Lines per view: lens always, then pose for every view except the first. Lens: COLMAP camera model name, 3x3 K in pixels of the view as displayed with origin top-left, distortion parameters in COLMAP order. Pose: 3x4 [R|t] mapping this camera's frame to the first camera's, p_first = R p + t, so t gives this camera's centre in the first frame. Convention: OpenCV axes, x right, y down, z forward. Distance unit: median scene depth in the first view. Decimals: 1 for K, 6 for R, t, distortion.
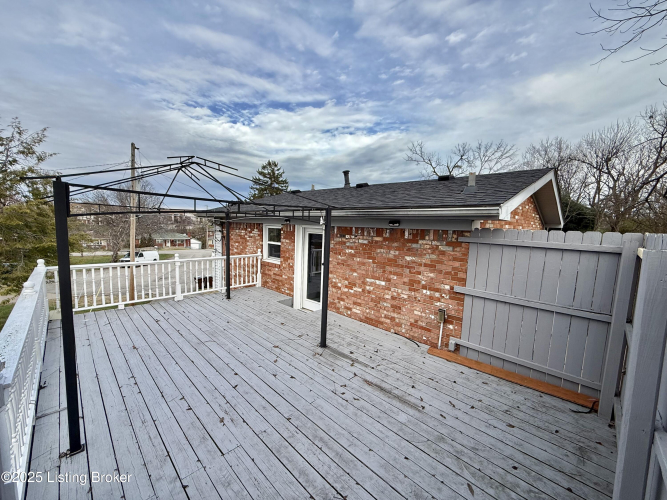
lens RADIAL K [[266.1, 0, 330.1], [0, 266.1, 250.1], [0, 0, 1]] dist [0.002182, -0.000451]
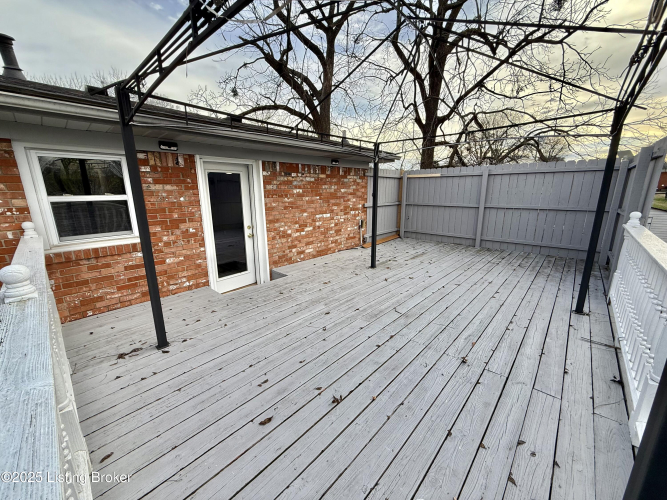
lens RADIAL K [[266.1, 0, 332.5], [0, 266.1, 251.6], [0, 0, 1]] dist [0.002182, -0.000451]
pose [[-0.040008, -0.258157, 0.965274, -0.981275], [0.103674, 0.959761, 0.260979, -0.025388], [-0.993806, 0.110515, -0.011634, 1.023919]]
